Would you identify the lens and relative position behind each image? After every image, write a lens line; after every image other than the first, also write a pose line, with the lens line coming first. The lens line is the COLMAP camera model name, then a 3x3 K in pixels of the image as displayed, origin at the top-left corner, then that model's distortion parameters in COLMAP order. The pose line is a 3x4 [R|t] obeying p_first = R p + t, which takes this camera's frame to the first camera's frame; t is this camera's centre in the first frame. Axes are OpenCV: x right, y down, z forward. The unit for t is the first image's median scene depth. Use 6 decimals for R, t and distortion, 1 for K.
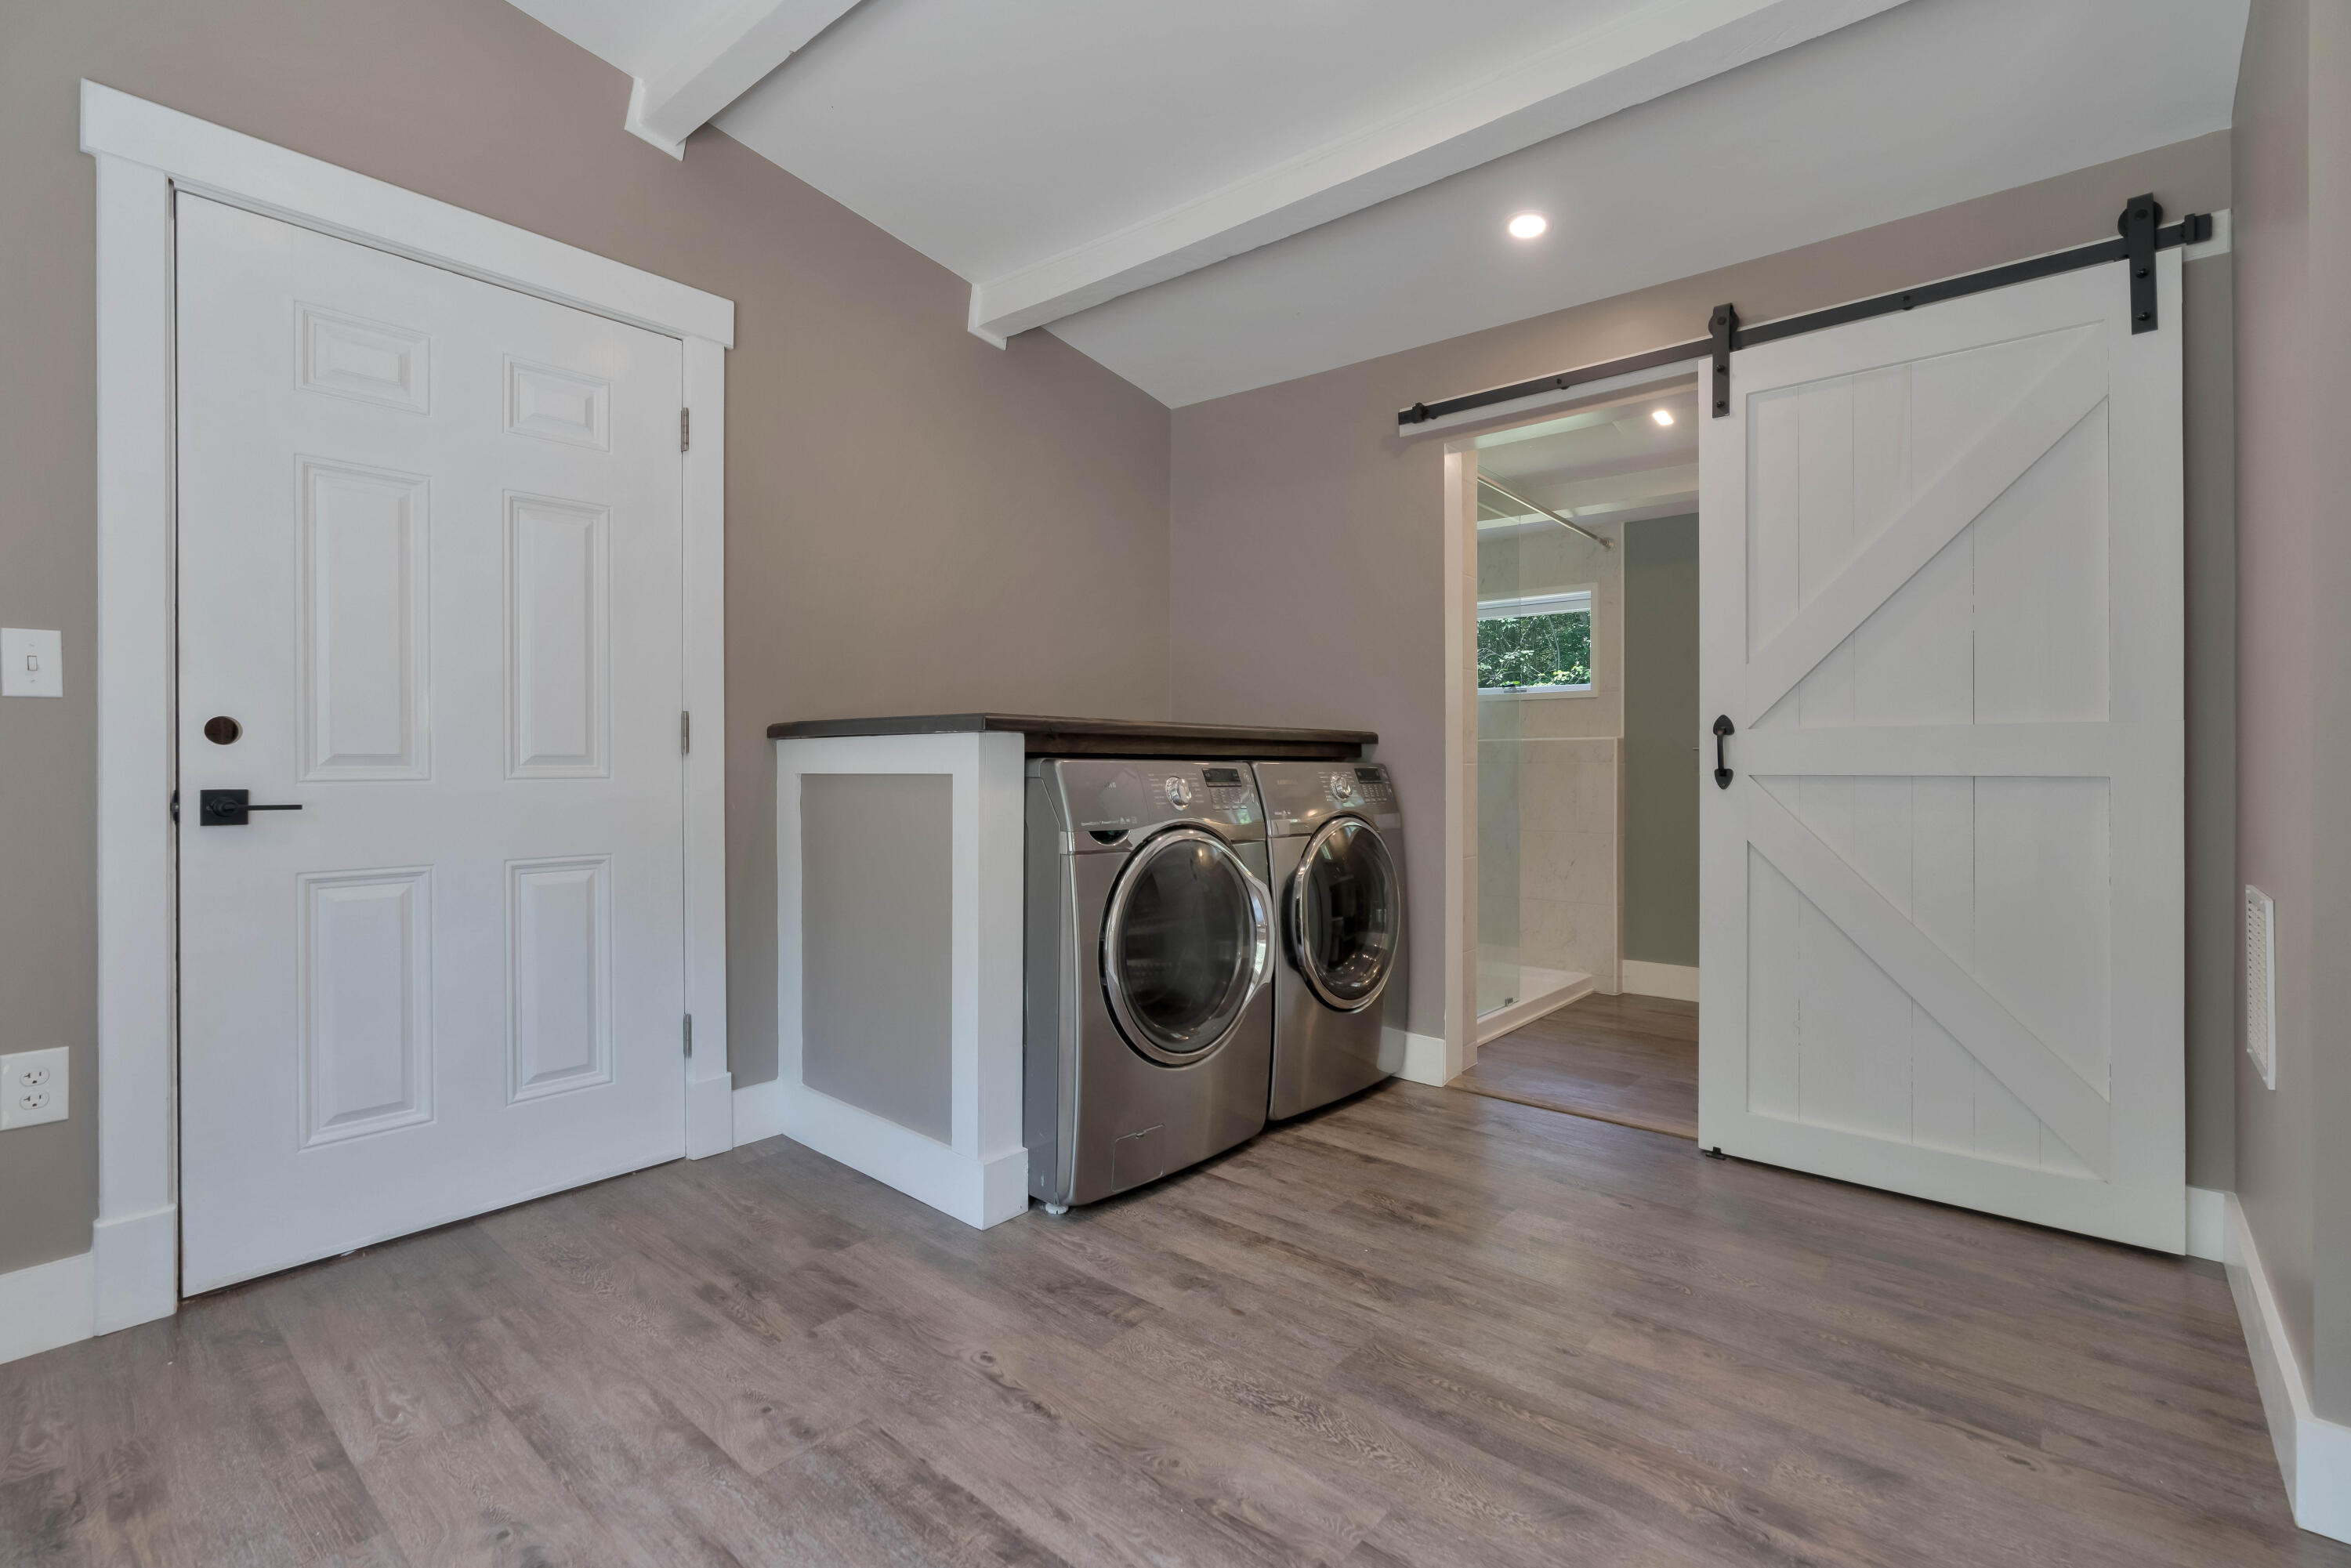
lens RADIAL K [[1062.5, 0, 1180.0], [0, 1062.5, 762.0], [0, 0, 1]] dist [-0.015830, 0.006667]
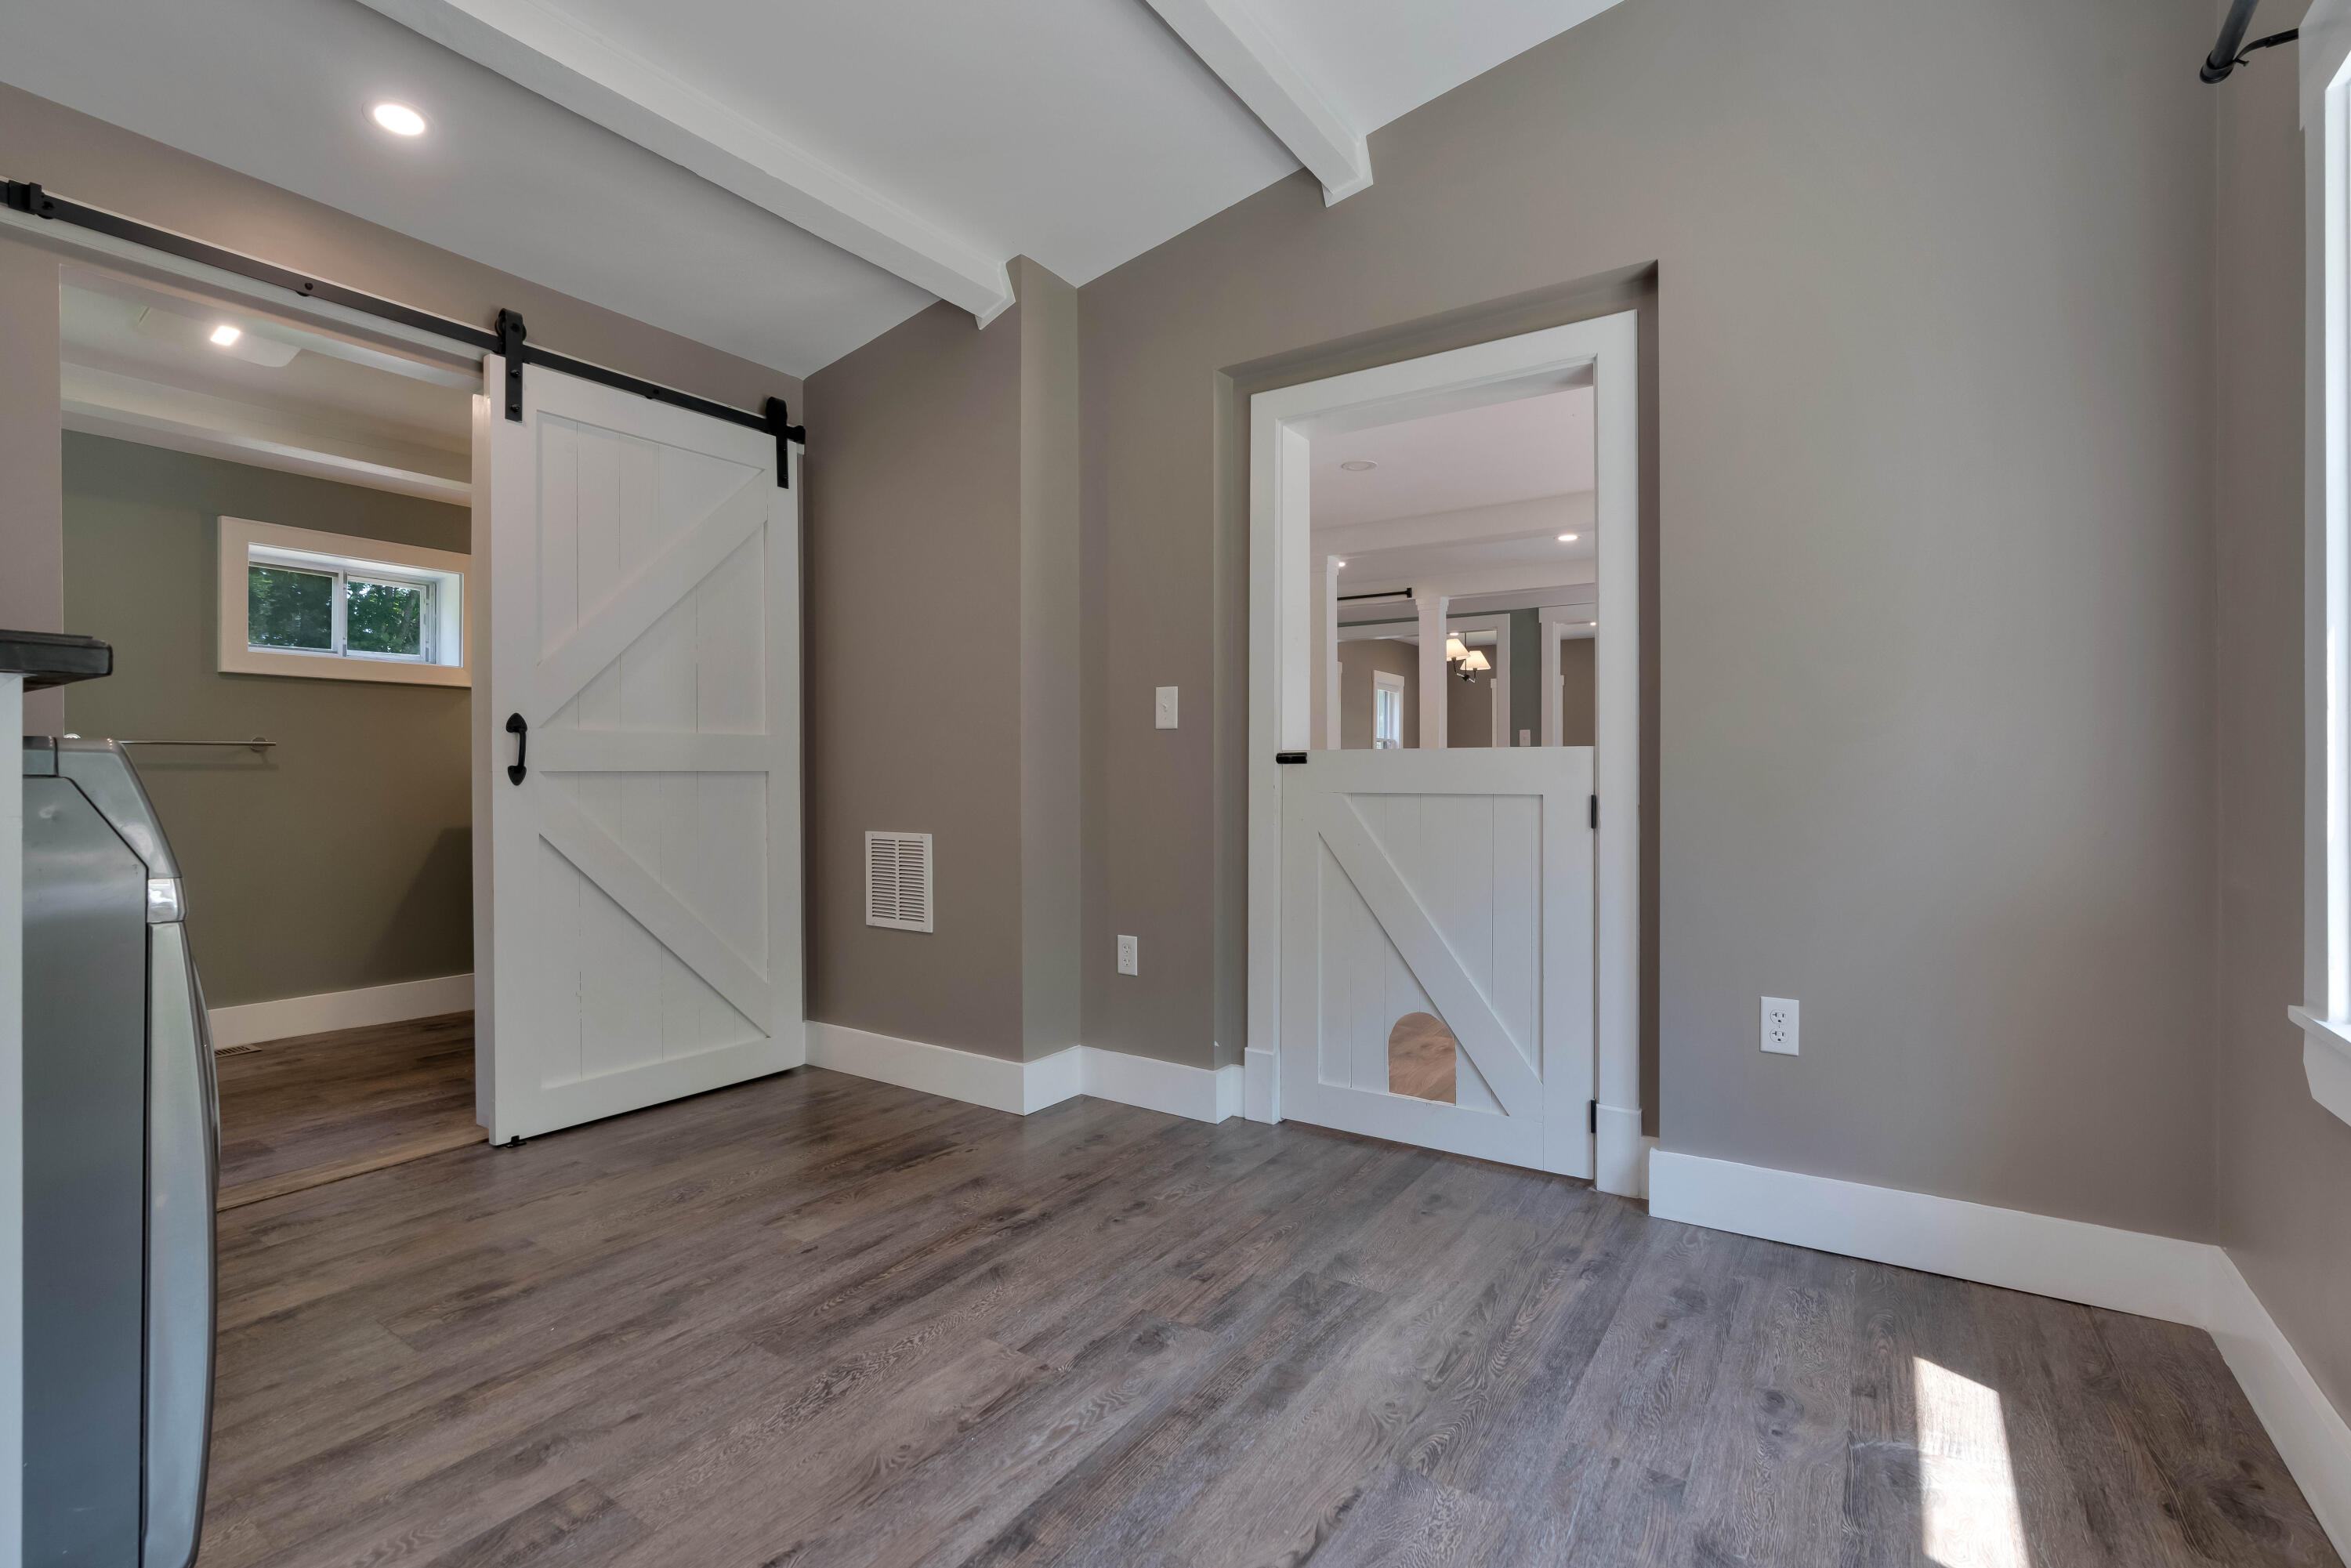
lens RADIAL K [[1062.5, 0, 1182.2], [0, 1062.5, 771.6], [0, 0, 1]] dist [-0.015830, 0.006667]
pose [[-0.118813, -0.001909, 0.992915, -0.778508], [-0.002743, 0.999995, 0.001594, 0.011611], [-0.992913, -0.002534, -0.118818, 0.644081]]
